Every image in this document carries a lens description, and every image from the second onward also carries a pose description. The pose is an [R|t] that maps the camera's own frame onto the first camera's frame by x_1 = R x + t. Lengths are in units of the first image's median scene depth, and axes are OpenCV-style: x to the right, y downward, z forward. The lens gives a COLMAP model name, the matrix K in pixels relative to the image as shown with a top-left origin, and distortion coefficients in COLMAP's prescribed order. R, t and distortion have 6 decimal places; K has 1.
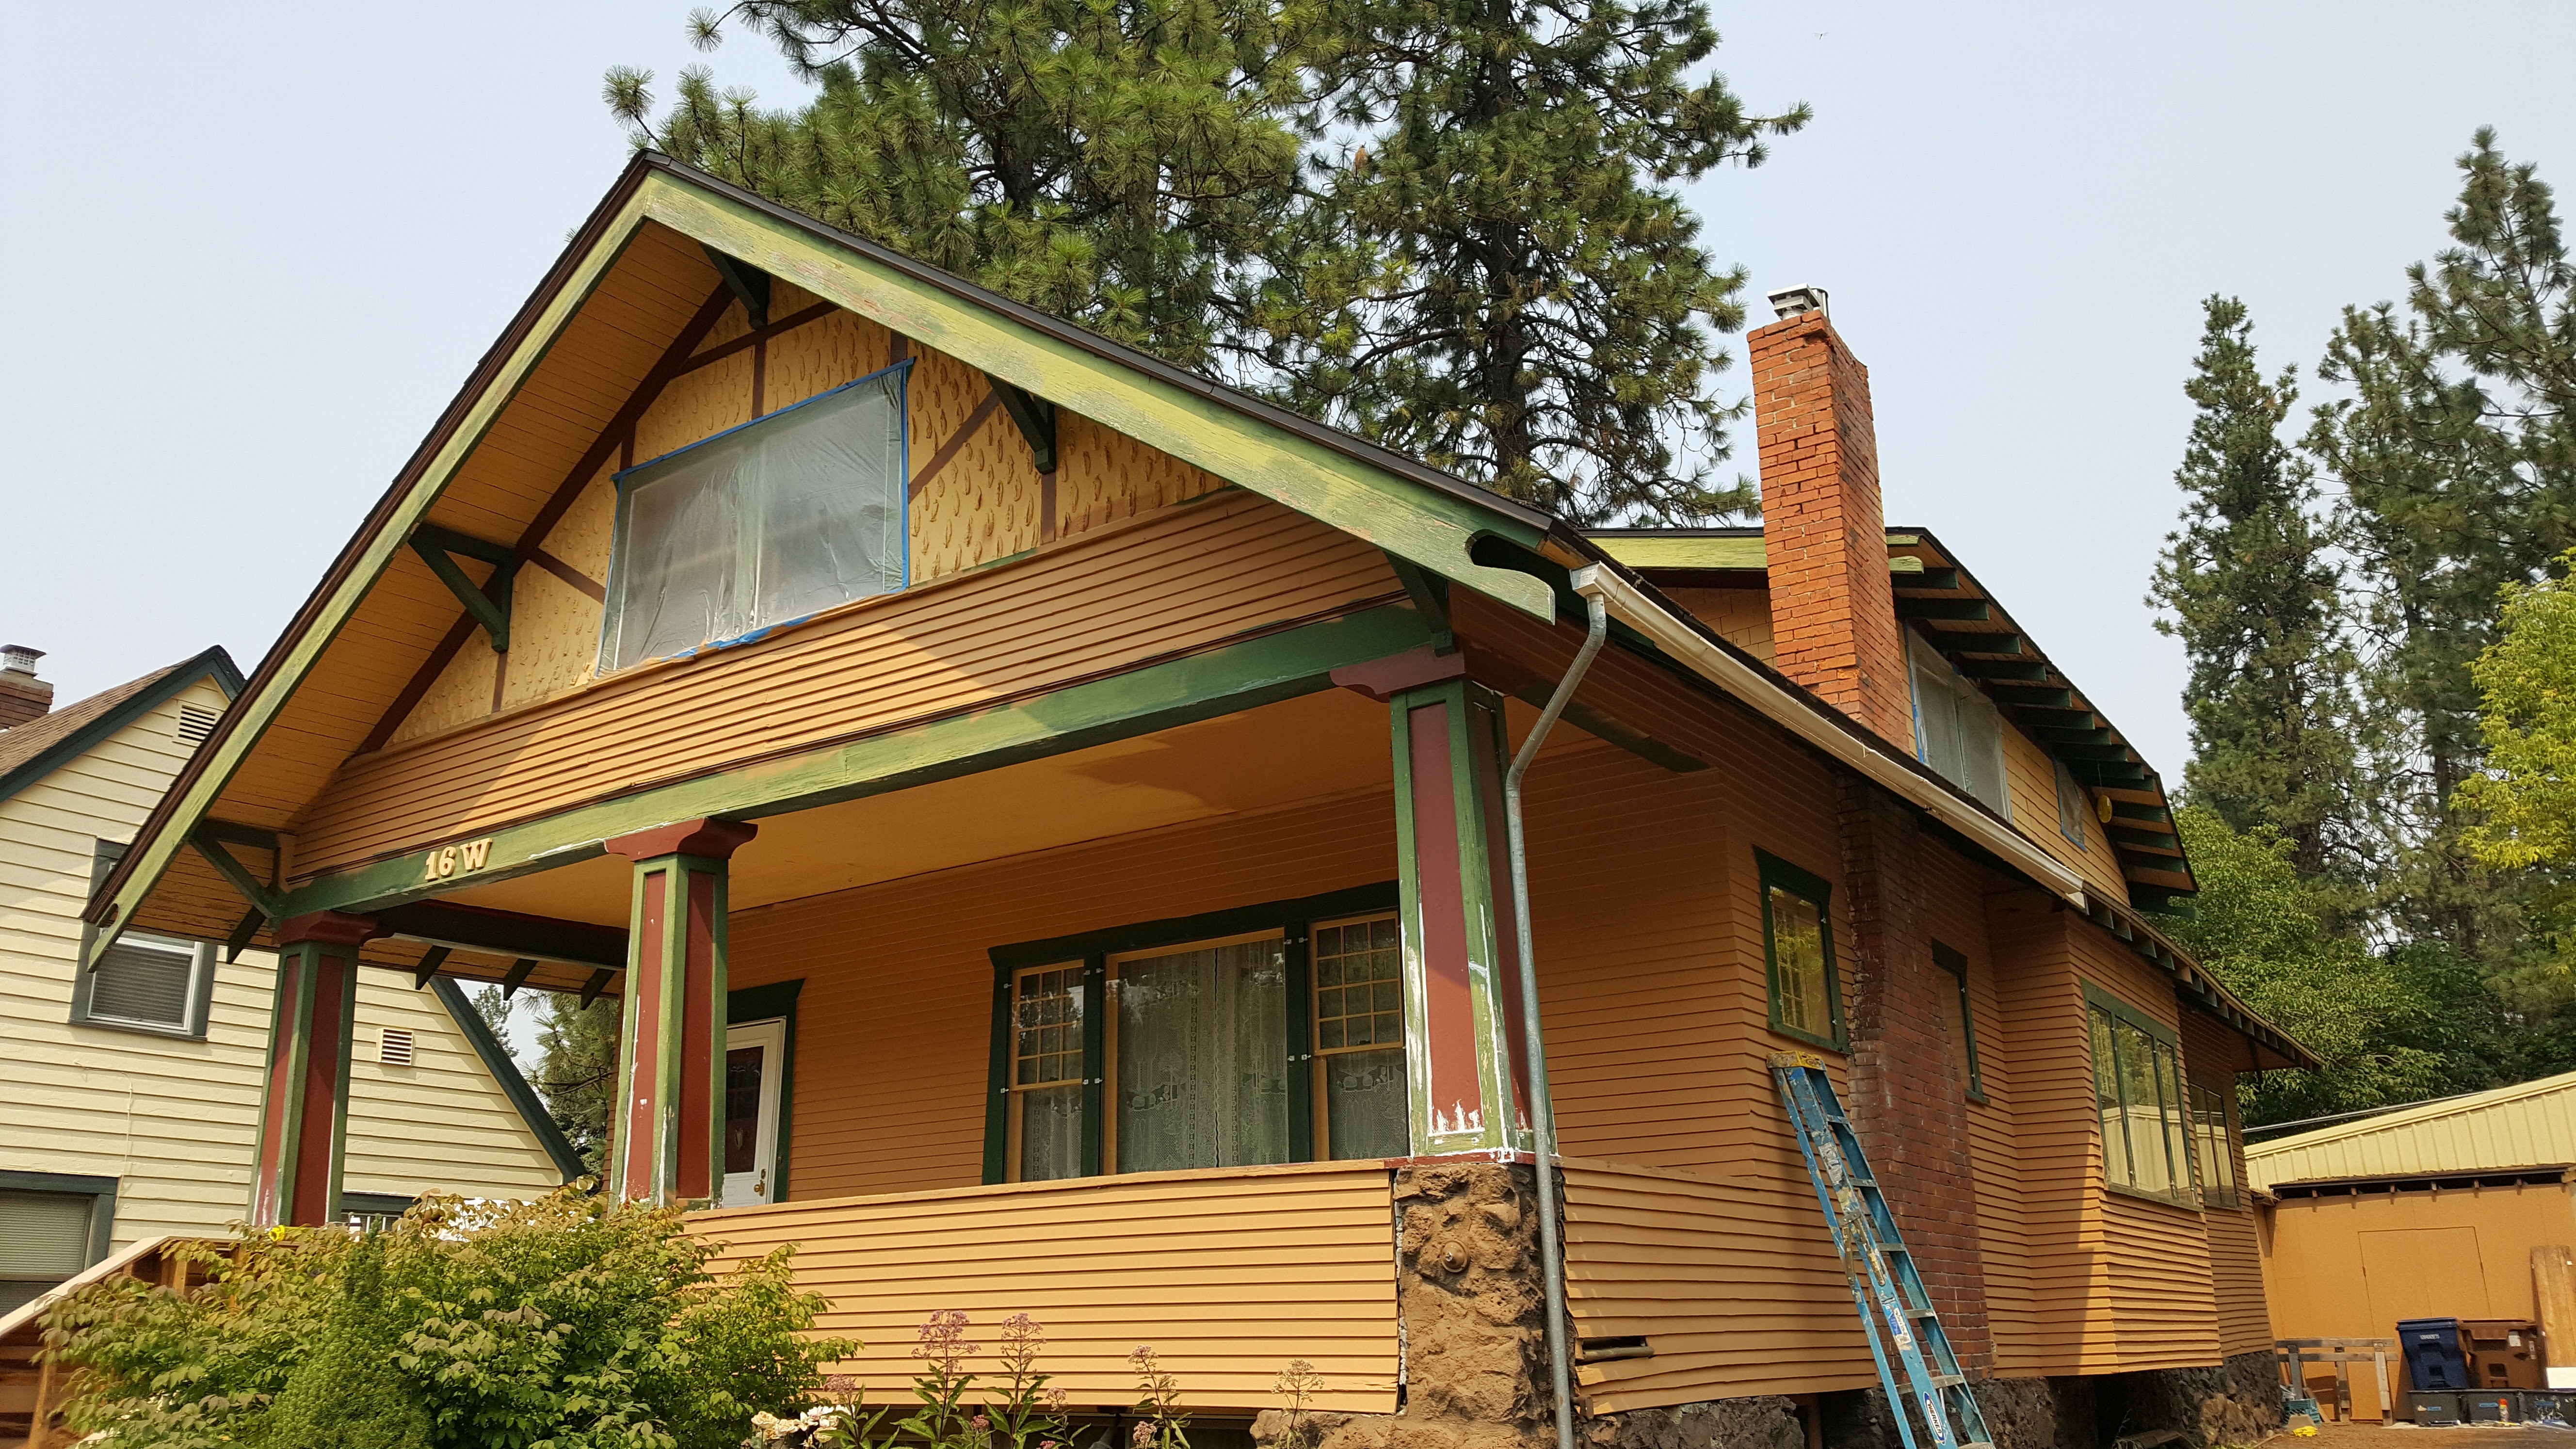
lens RADIAL K [[1996.0, 0, 1288.0], [0, 1996.0, 724.5], [0, 0, 1]] dist [0.007871, -0.040996]
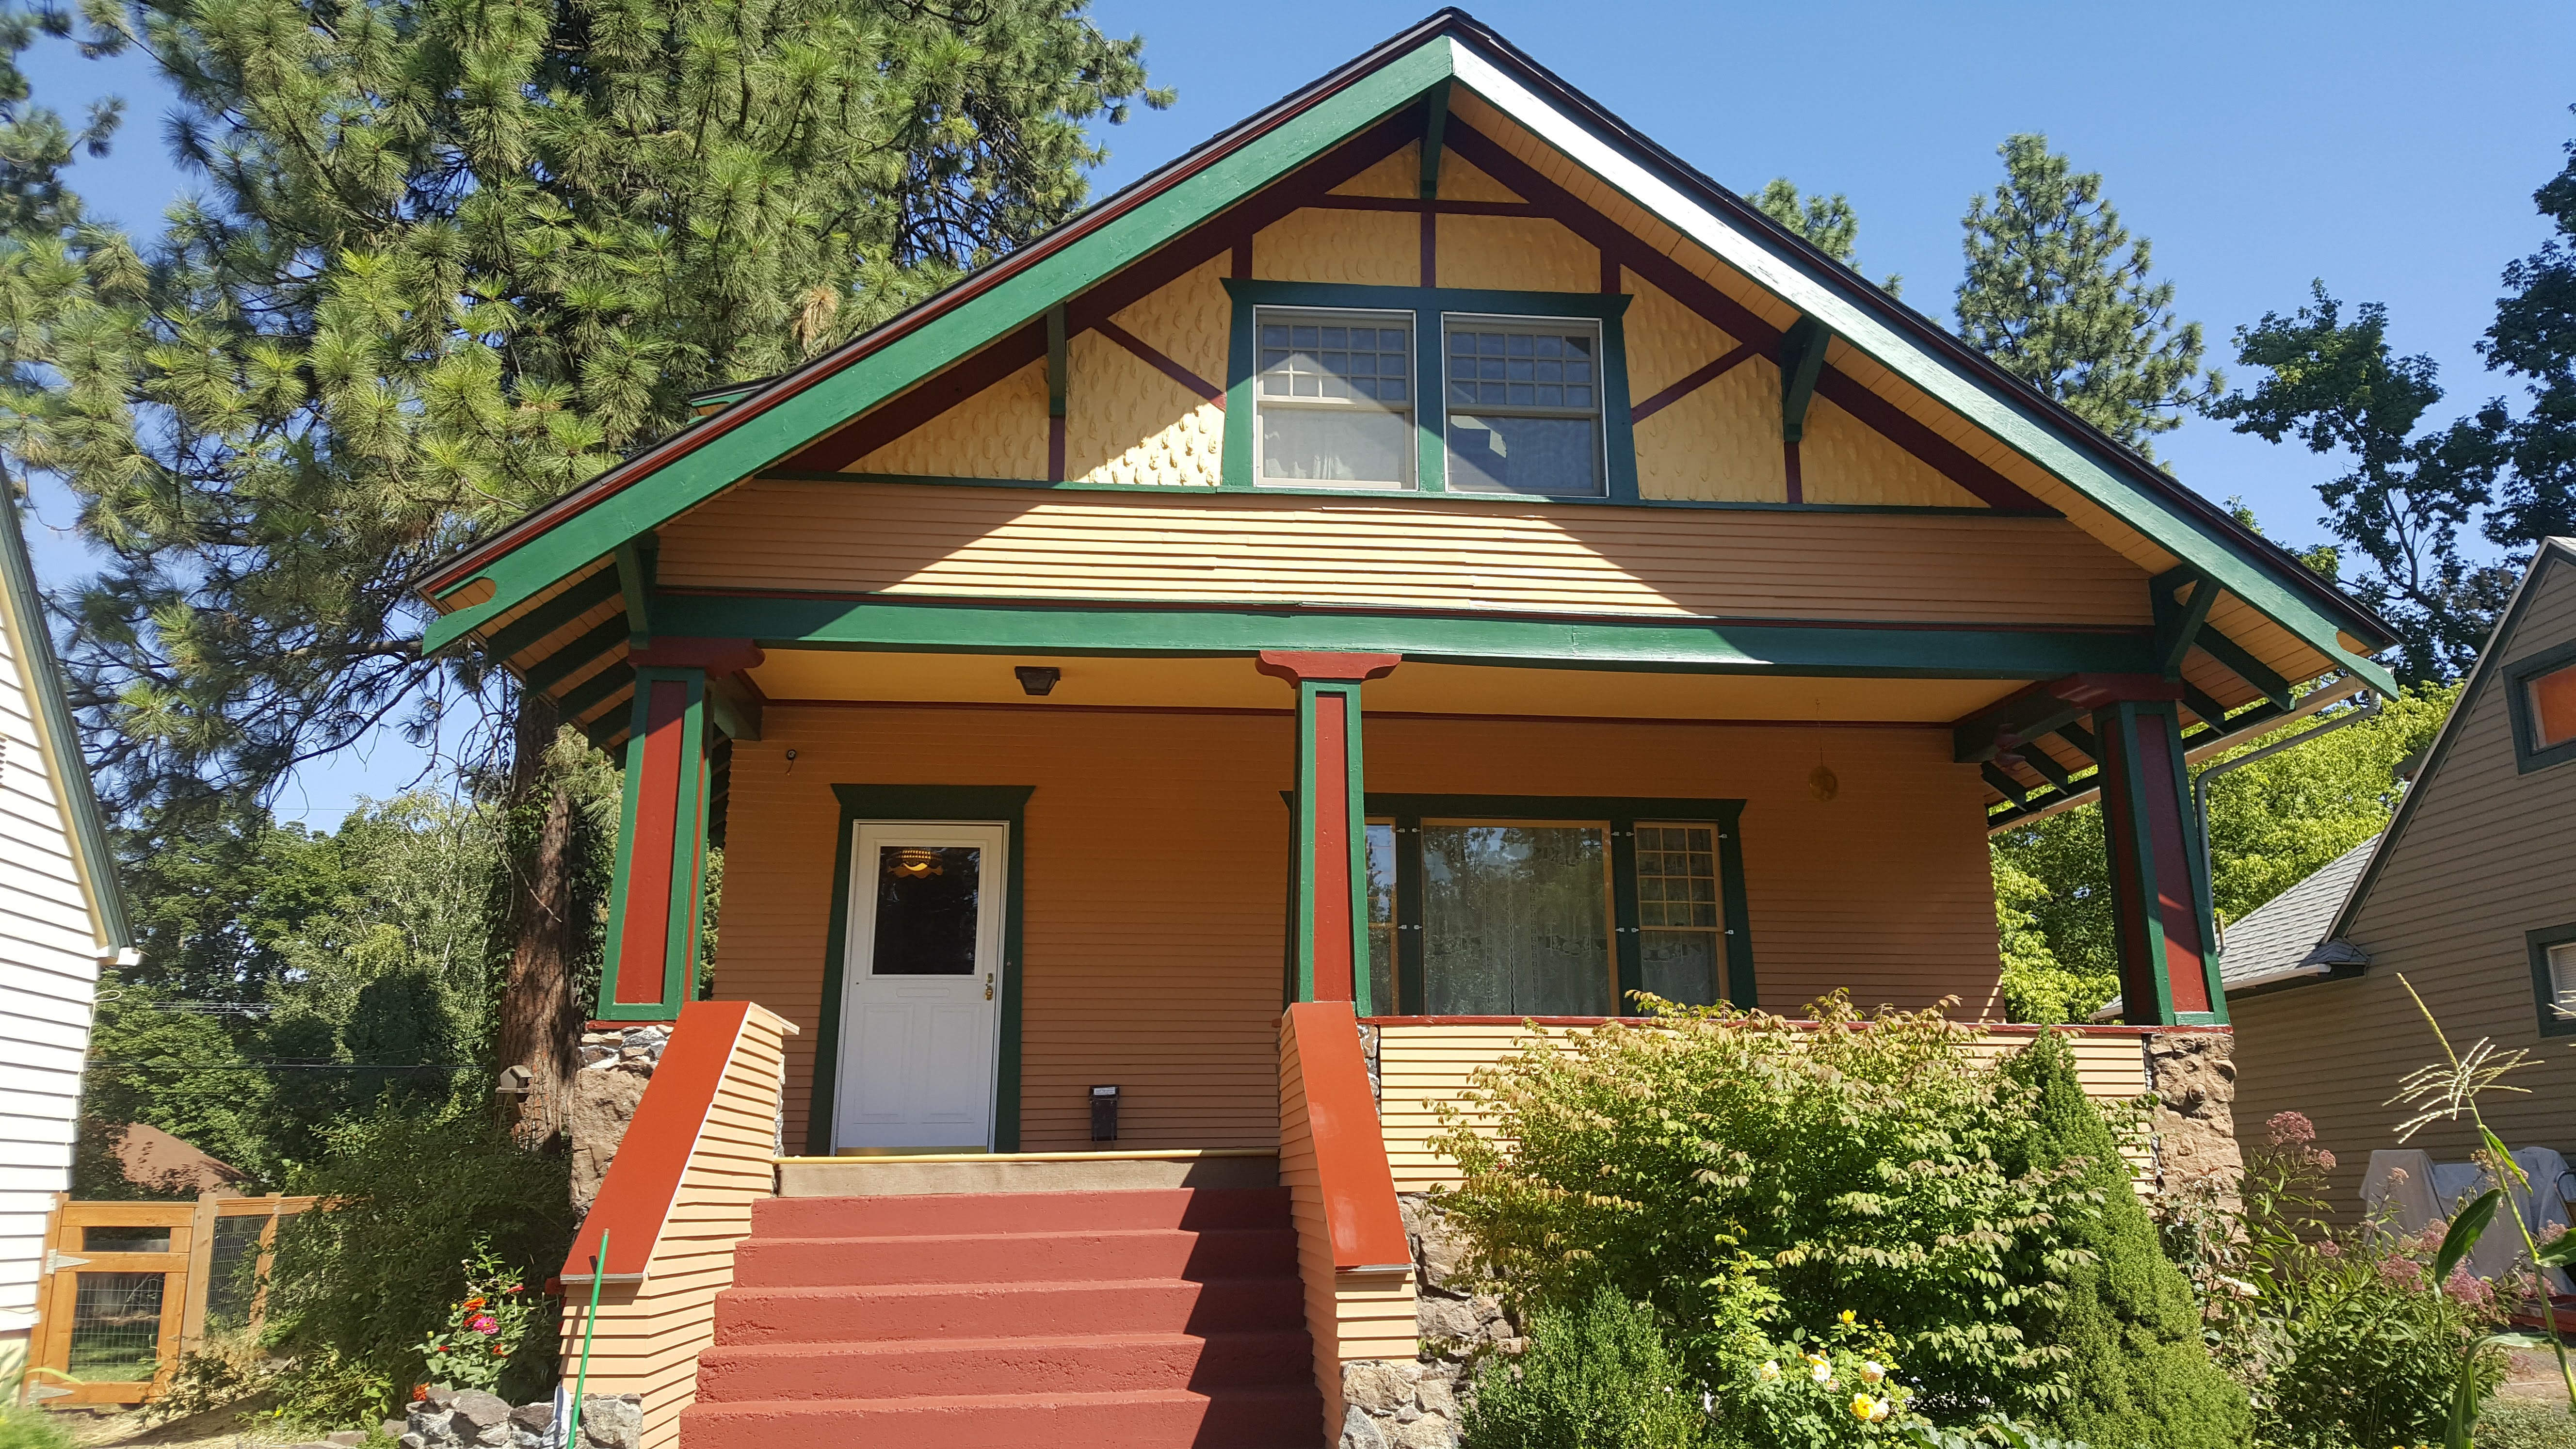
lens RADIAL K [[1961.8, 0, 1288.0], [0, 1961.8, 724.5], [0, 0, 1]] dist [-0.105275, -0.002660]
pose [[0.769928, 0.166022, 0.616156, -0.804957], [-0.206141, 0.978503, -0.006069, 0.083682], [-0.603918, -0.122343, 0.787601, 0.180868]]
